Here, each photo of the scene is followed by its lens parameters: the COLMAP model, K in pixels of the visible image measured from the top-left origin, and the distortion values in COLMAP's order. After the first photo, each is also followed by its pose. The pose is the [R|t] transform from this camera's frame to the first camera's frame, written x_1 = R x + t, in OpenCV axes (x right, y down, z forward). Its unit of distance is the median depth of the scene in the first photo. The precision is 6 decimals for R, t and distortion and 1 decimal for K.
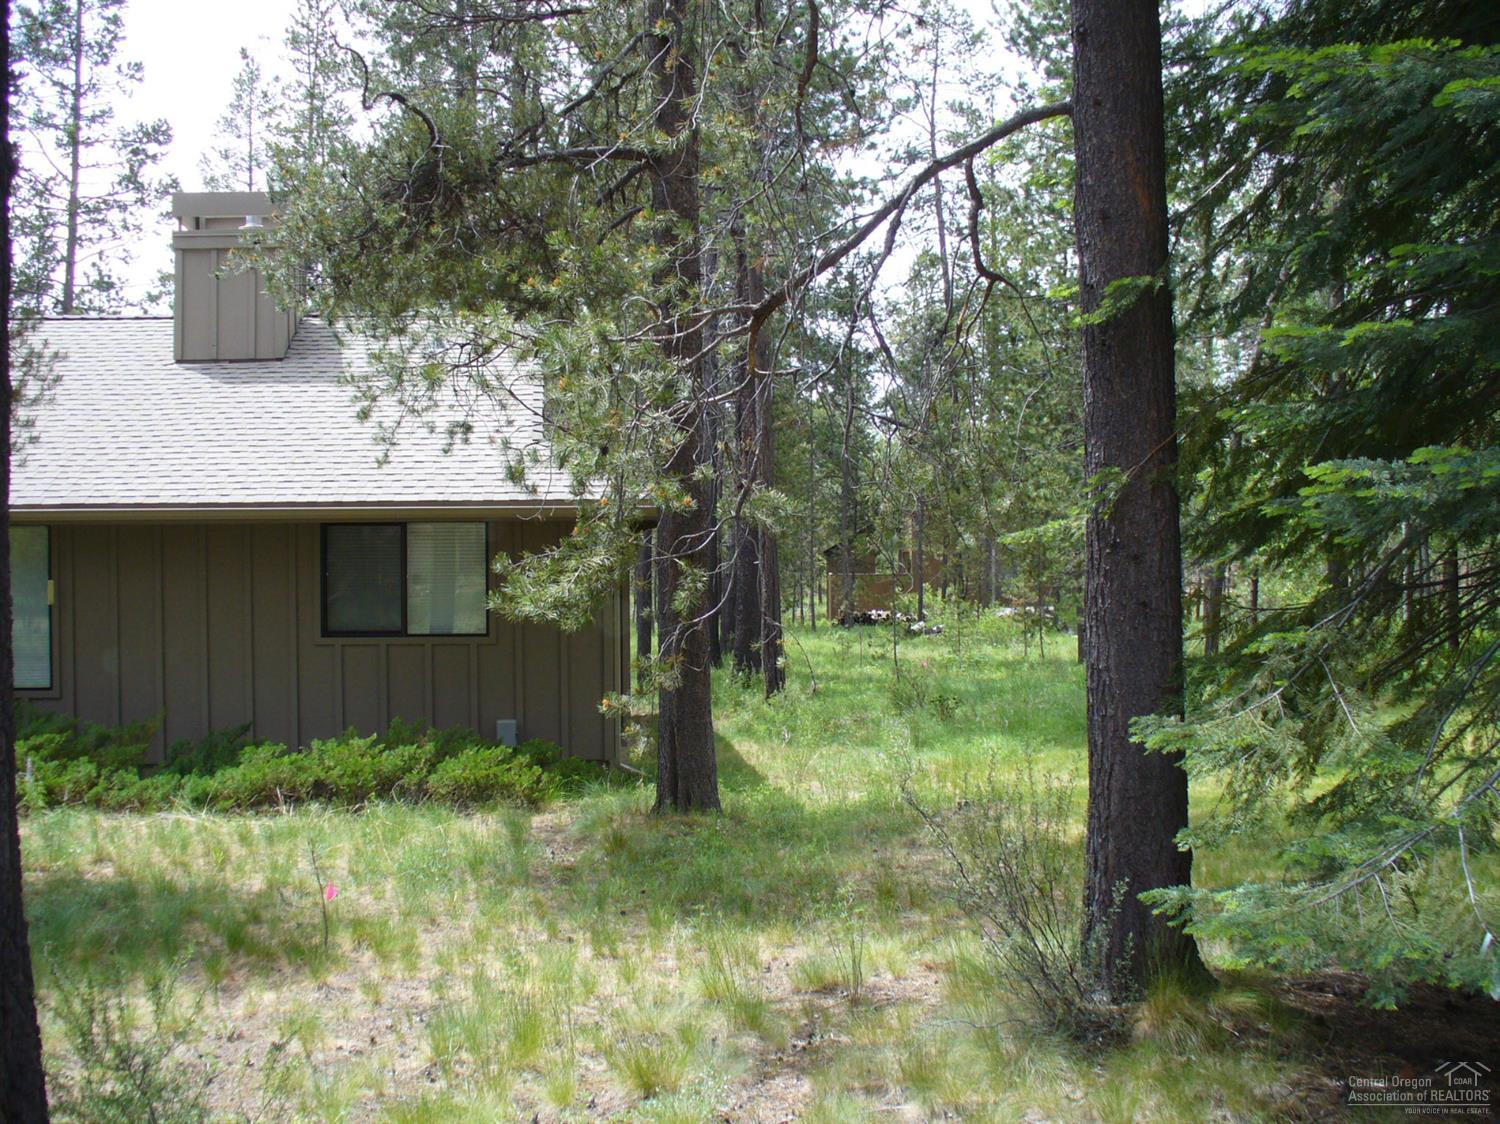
lens RADIAL K [[1746.1, 0, 748.3], [0, 1746.1, 567.5], [0, 0, 1]] dist [-0.022646, 0.000000]
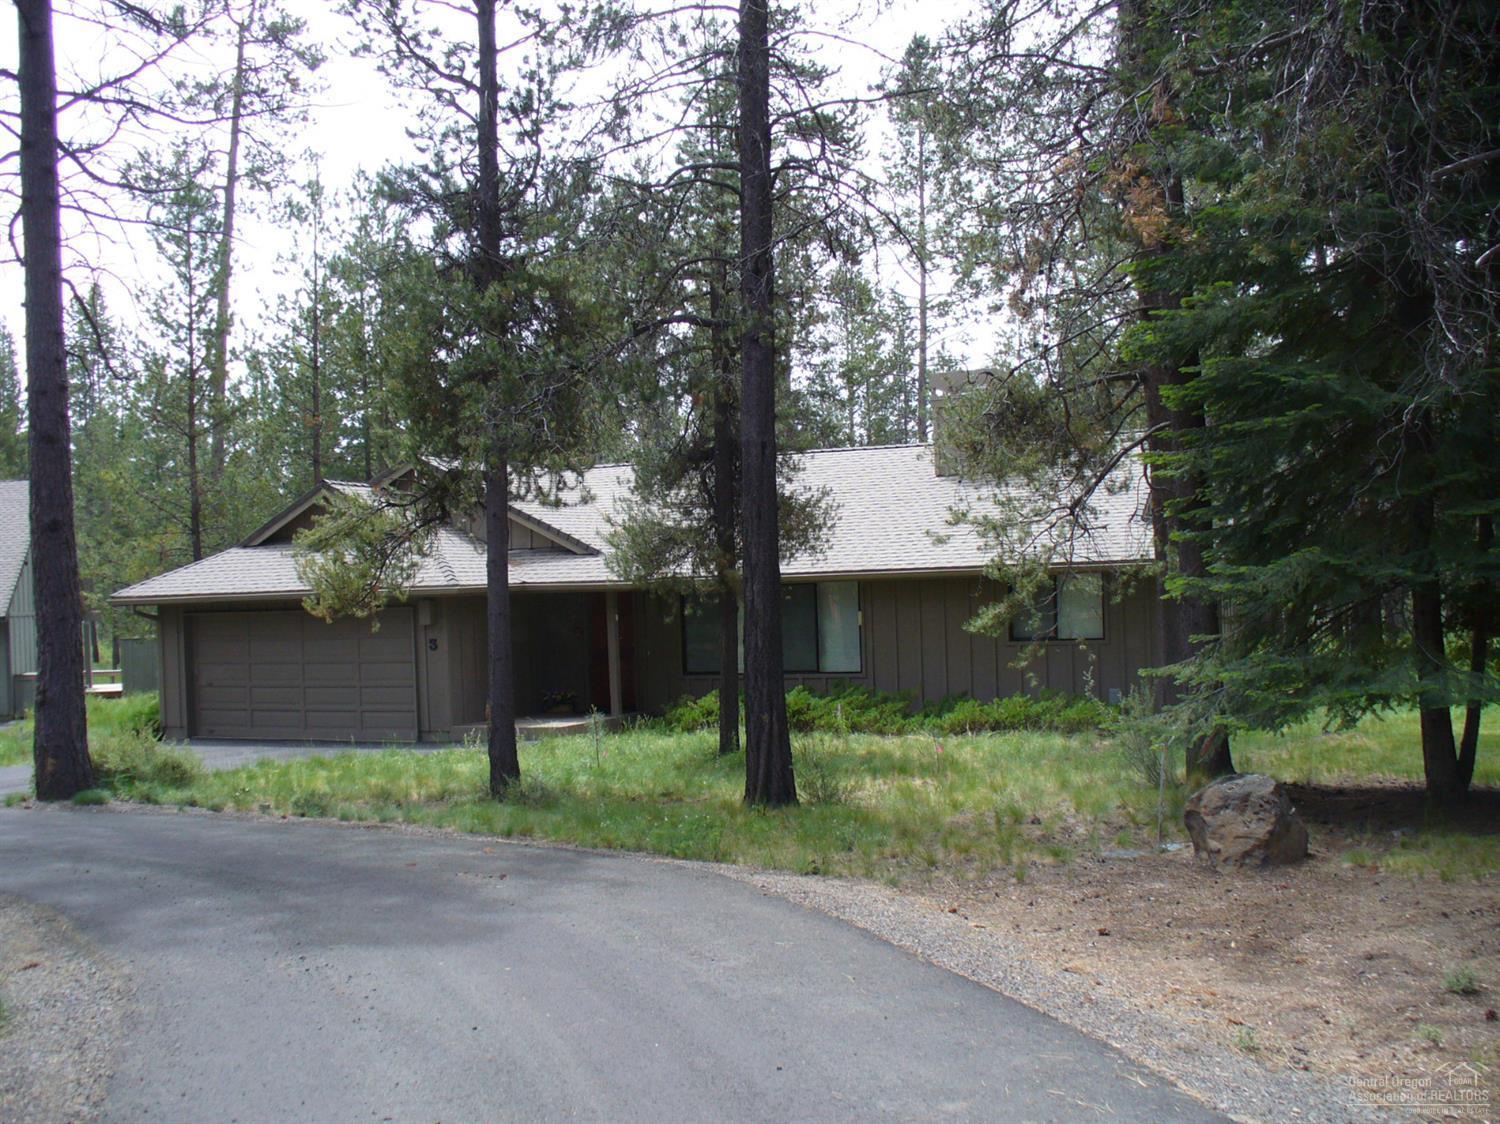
lens RADIAL K [[1746.1, 0, 750.4], [0, 1746.1, 559.1], [0, 0, 1]] dist [-0.022646, 0.000000]
pose [[0.872370, -0.048565, -0.486428, 0.386791], [0.050682, 0.998676, -0.008813, -0.037099], [0.486212, -0.016964, 0.873676, -0.640769]]
